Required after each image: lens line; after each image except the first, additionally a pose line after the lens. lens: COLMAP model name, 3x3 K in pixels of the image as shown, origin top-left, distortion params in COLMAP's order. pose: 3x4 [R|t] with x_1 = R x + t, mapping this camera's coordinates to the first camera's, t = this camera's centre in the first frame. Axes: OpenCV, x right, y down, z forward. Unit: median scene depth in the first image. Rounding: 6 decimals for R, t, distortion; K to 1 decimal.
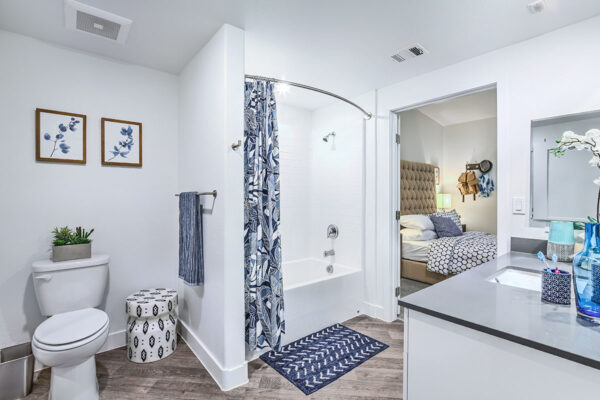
lens RADIAL K [[276.1, 0, 297.2], [0, 276.1, 199.1], [0, 0, 1]] dist [-0.019395, 0.003194]
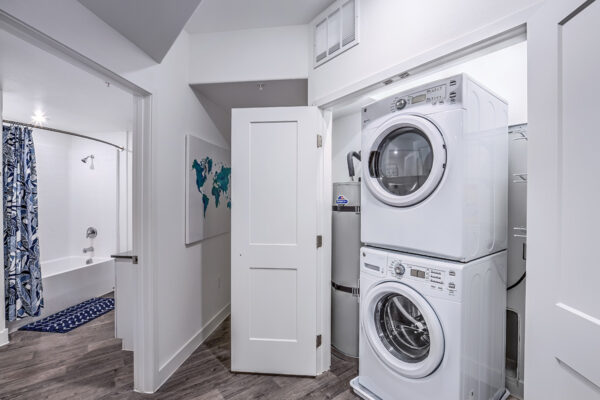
lens RADIAL K [[276.1, 0, 310.9], [0, 276.1, 196.8], [0, 0, 1]] dist [-0.019395, 0.003194]
pose [[0.728264, -0.004980, 0.685279, 0.002158], [0.009327, 0.999953, -0.002645, -0.059780], [-0.685234, 0.008318, 0.728276, -1.003252]]
